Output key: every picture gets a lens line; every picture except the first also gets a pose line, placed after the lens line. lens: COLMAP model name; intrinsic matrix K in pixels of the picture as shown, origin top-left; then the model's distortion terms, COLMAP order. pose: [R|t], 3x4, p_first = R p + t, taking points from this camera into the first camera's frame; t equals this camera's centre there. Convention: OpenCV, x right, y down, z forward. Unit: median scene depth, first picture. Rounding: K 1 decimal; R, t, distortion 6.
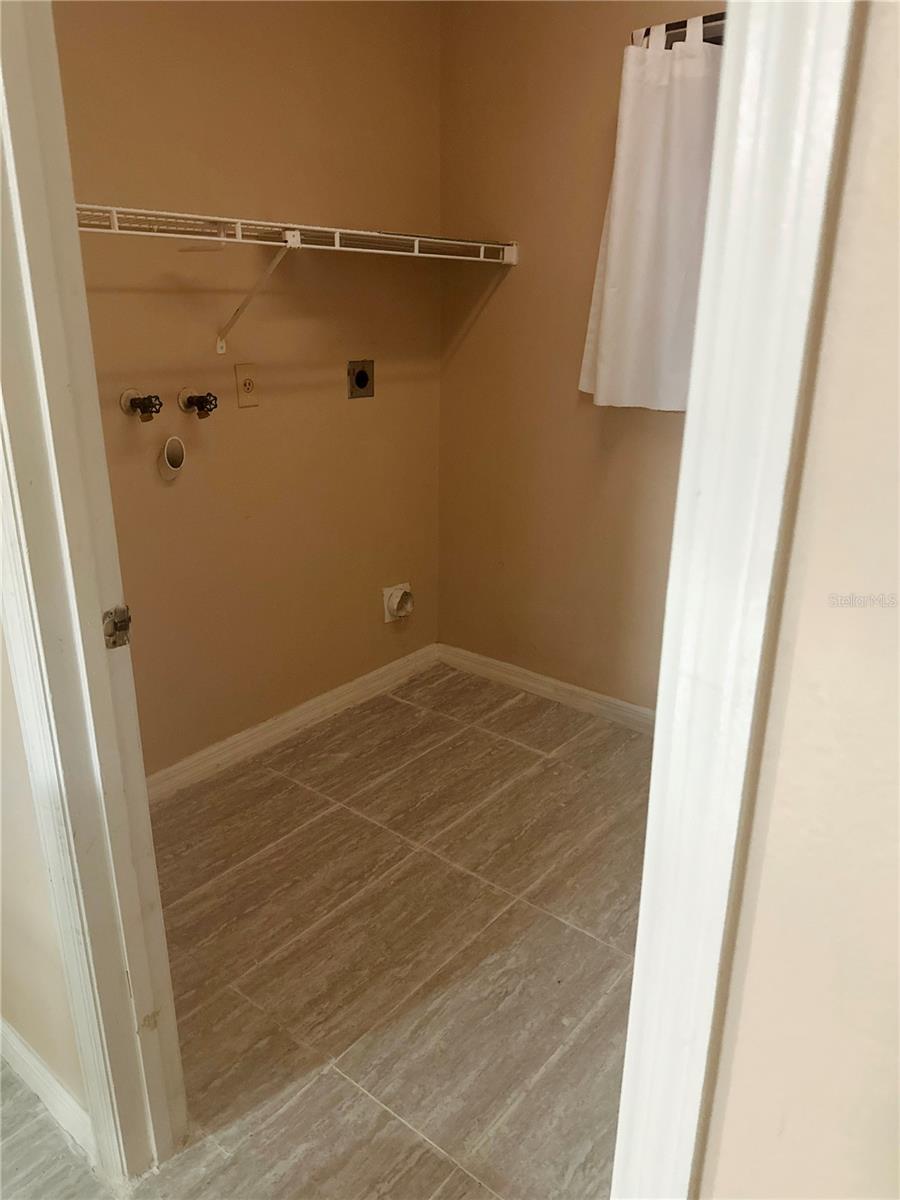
lens RADIAL K [[846.0, 0, 450.0], [0, 846.0, 600.0], [0, 0, 1]] dist [0.055095, -0.074640]
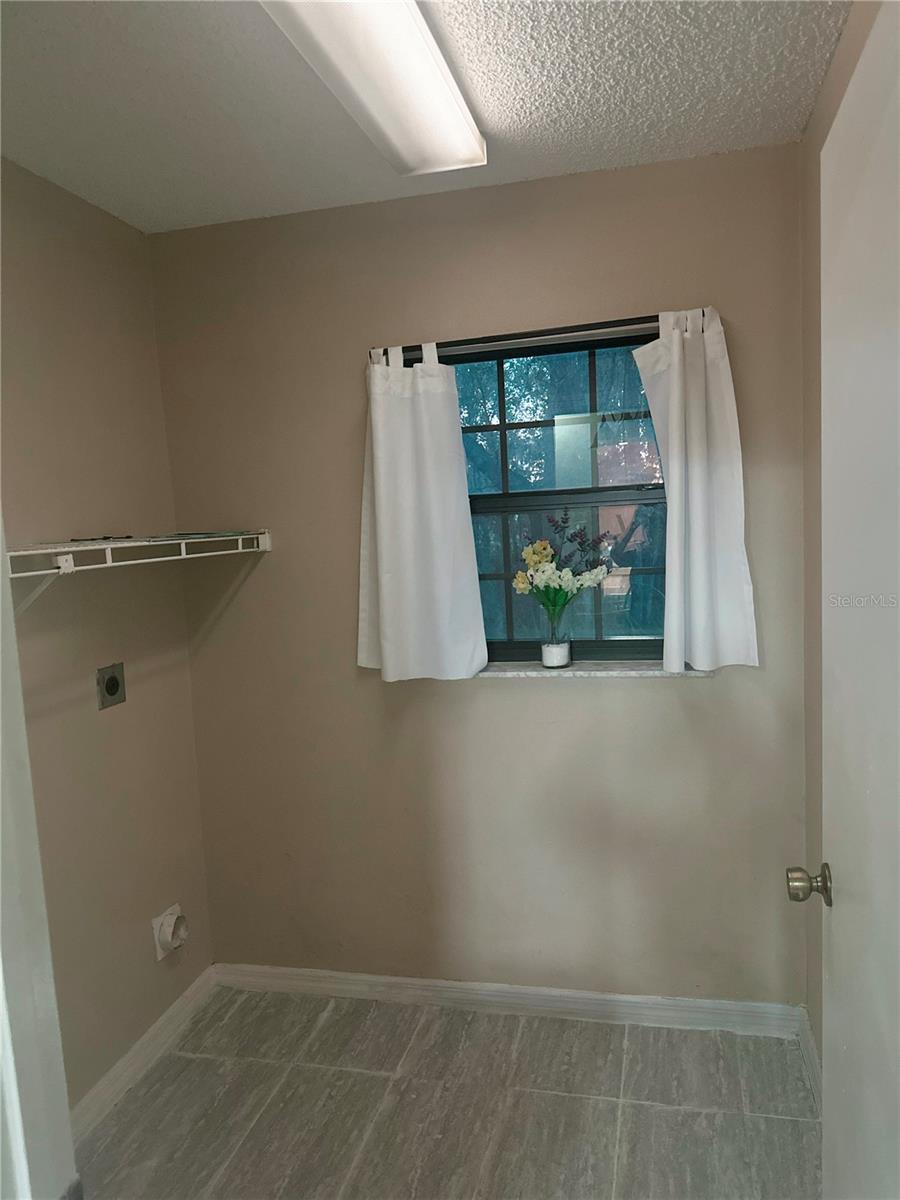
lens RADIAL K [[846.0, 0, 450.0], [0, 846.0, 600.0], [0, 0, 1]] dist [0.055095, -0.074640]
pose [[0.900122, -0.105716, 0.422615, -0.151489], [0.203858, 0.959553, -0.194165, -0.102955], [-0.384996, 0.260926, 0.885266, 0.064468]]
